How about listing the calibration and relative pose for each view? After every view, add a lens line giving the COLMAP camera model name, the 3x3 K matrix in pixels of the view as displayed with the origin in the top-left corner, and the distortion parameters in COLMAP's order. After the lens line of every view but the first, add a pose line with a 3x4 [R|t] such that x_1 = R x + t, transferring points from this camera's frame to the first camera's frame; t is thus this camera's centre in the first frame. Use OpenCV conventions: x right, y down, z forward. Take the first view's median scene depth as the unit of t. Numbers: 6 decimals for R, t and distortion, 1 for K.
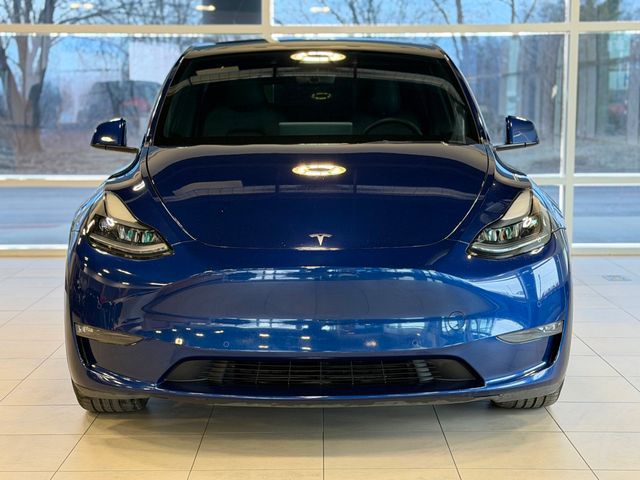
lens RADIAL K [[1169.9, 0, 320.3], [0, 1169.9, 241.5], [0, 0, 1]] dist [0.121312, 0.000000]
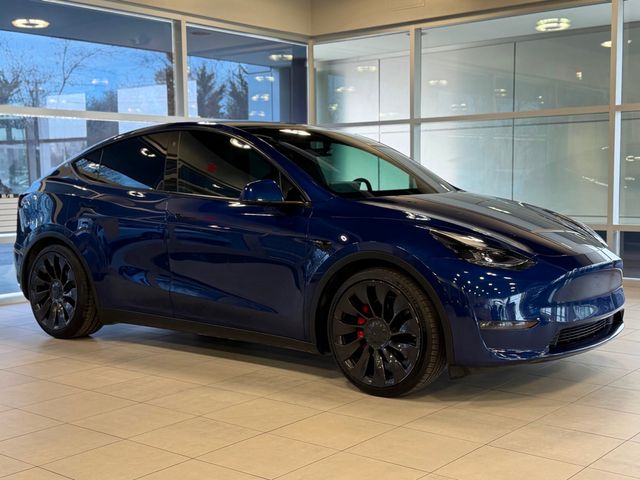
lens RADIAL K [[860.5, 0, 316.2], [0, 860.5, 236.5], [0, 0, 1]] dist [0.066222, 0.000000]
pose [[0.649525, -0.070079, 0.757104, -1.113326], [0.096161, 0.995319, 0.009632, -0.070515], [-0.754235, 0.066548, 0.653223, 0.427691]]
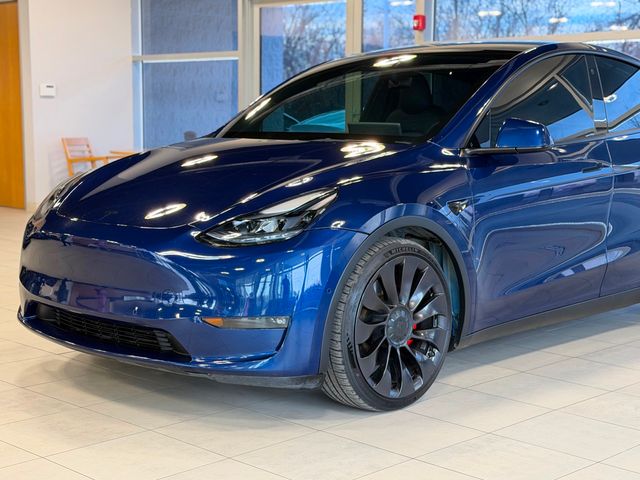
lens RADIAL K [[1067.7, 0, 322.1], [0, 1067.7, 237.6], [0, 0, 1]] dist [0.094056, 0.000000]
pose [[0.713296, 0.090097, -0.695048, 0.843355], [-0.091251, 0.995200, 0.035359, -0.035583], [0.694897, 0.038202, 0.718094, 0.346859]]
